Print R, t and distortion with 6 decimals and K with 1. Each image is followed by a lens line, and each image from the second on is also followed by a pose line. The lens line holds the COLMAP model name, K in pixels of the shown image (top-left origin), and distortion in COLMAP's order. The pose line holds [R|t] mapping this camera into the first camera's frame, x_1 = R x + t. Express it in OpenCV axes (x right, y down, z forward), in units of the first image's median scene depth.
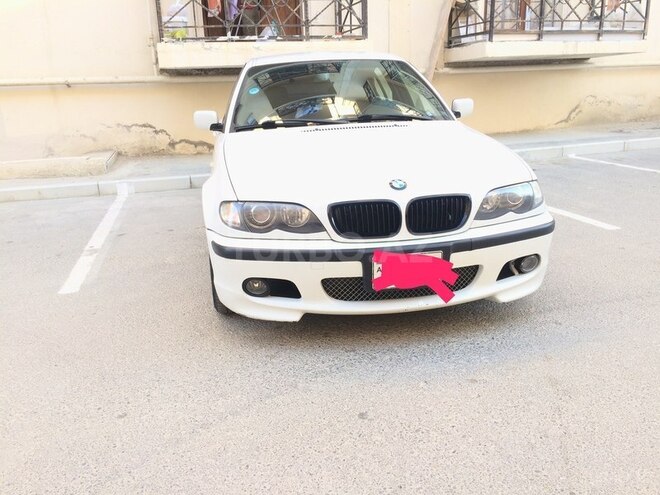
lens RADIAL K [[554.5, 0, 330.0], [0, 554.5, 247.5], [0, 0, 1]] dist [0.105486, -0.137701]
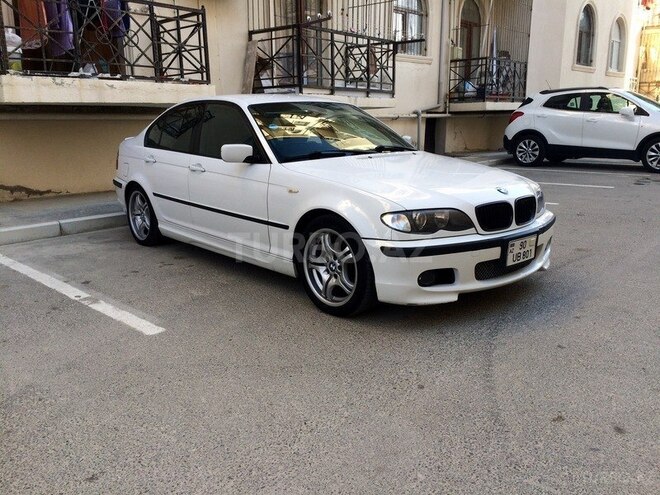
lens RADIAL K [[554.5, 0, 330.0], [0, 554.5, 247.5], [0, 0, 1]] dist [0.105486, -0.137701]
pose [[0.846426, -0.096217, 0.523741, -0.499919], [0.137848, 0.989605, -0.040976, 0.012543], [-0.514354, 0.106880, 0.850892, 0.024608]]
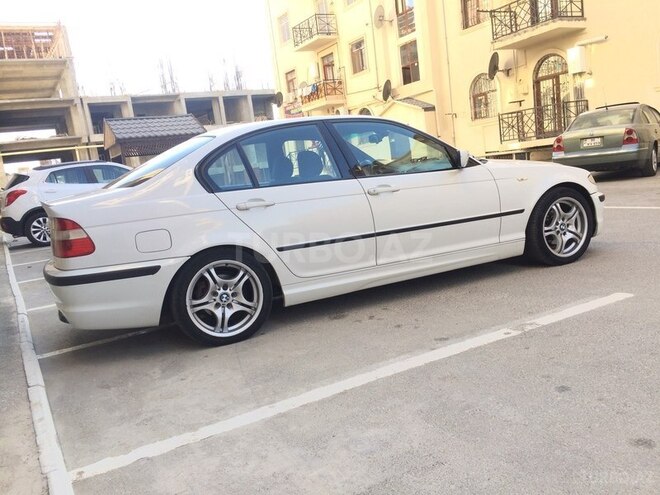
lens RADIAL K [[554.5, 0, 330.0], [0, 554.5, 247.5], [0, 0, 1]] dist [0.105486, -0.137701]
pose [[-0.241319, -0.077851, 0.967318, -0.953297], [0.399159, 0.900593, 0.172060, -0.281418], [-0.884555, 0.427635, -0.186255, 1.172531]]
